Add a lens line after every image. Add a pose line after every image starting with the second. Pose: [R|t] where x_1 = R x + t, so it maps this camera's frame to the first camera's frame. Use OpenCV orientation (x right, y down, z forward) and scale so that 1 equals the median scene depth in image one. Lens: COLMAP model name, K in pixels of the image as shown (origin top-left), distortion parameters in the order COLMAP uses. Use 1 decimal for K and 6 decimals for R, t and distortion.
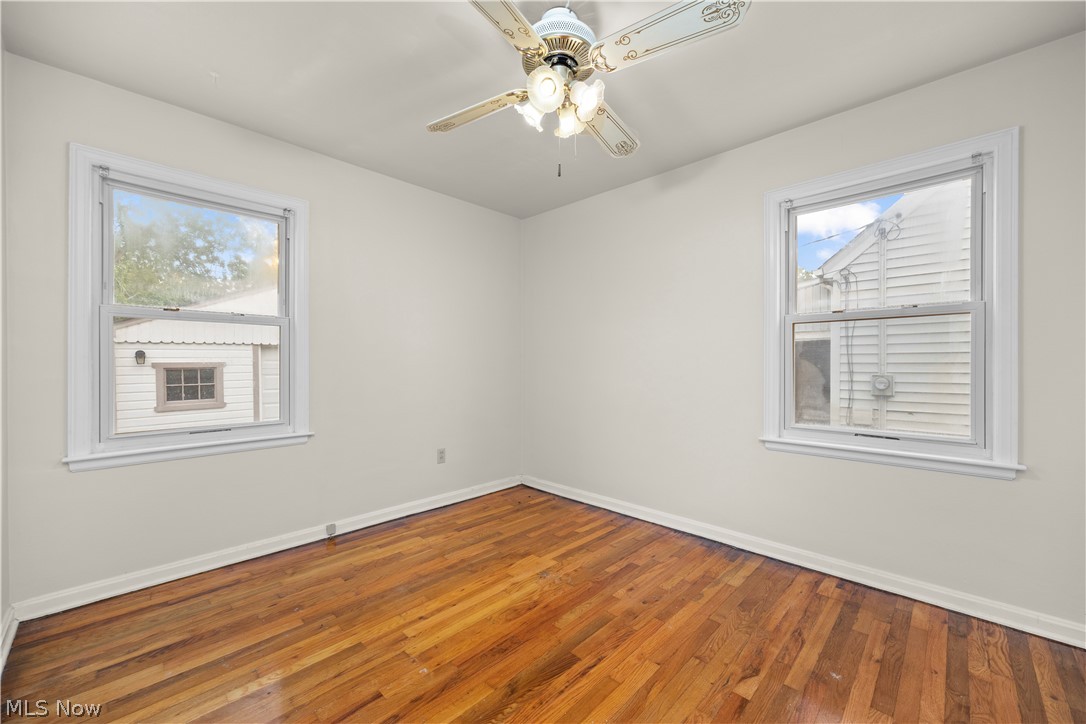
lens RADIAL K [[423.7, 0, 565.9], [0, 423.7, 365.4], [0, 0, 1]] dist [-0.001197, -0.000503]
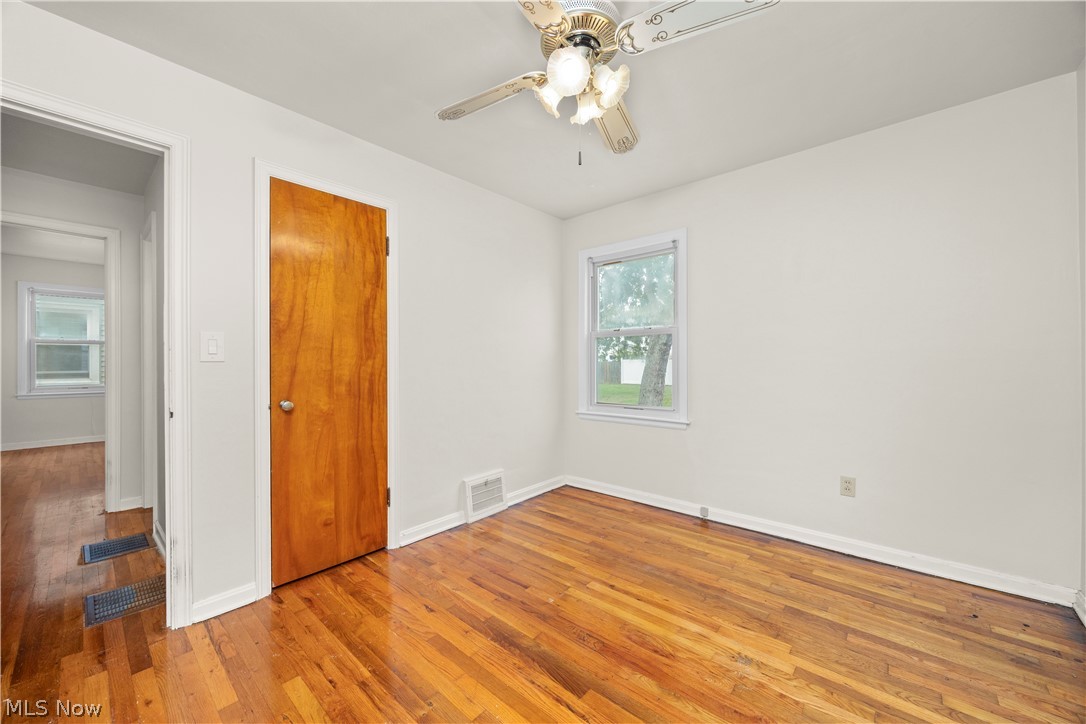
lens RADIAL K [[423.7, 0, 537.6], [0, 423.7, 366.0], [0, 0, 1]] dist [-0.001197, -0.000503]
pose [[0.010620, 0.011058, -0.999882, 0.688283], [-0.003760, 0.999932, 0.011019, -0.011531], [0.999937, 0.003642, 0.010661, 0.673455]]
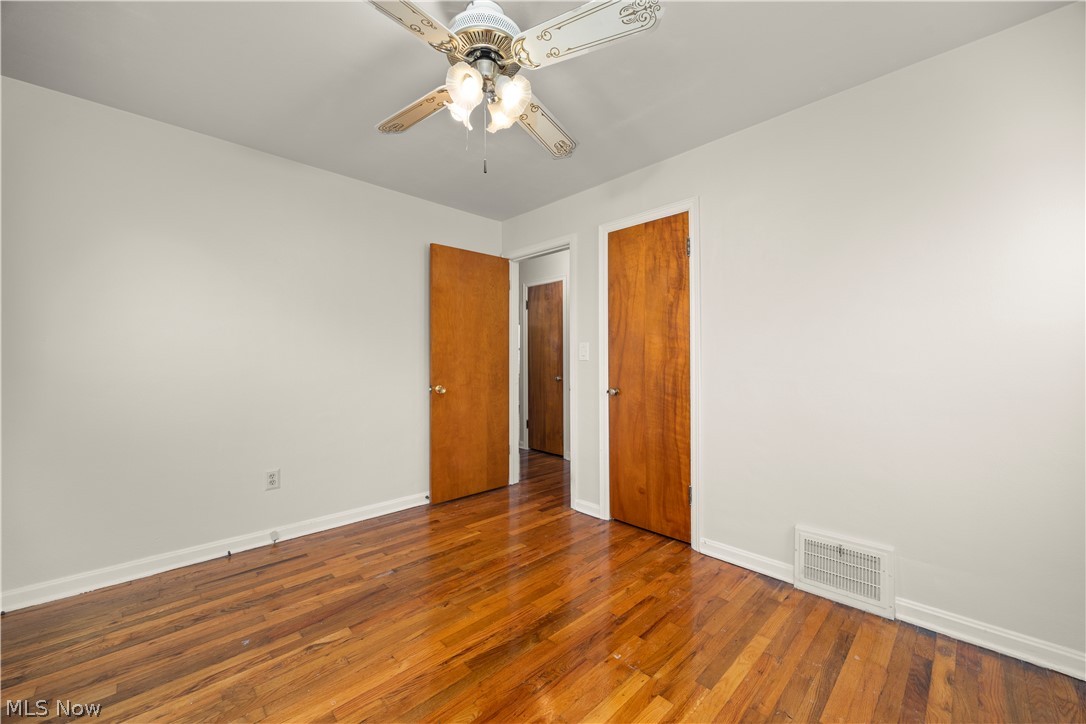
lens RADIAL K [[423.7, 0, 543.4], [0, 423.7, 357.2], [0, 0, 1]] dist [-0.001197, -0.000503]
pose [[-0.996110, 0.000887, 0.088112, -0.177005], [0.000619, 0.999995, -0.003069, -0.013251], [-0.088114, -0.003003, -0.996106, 1.478002]]
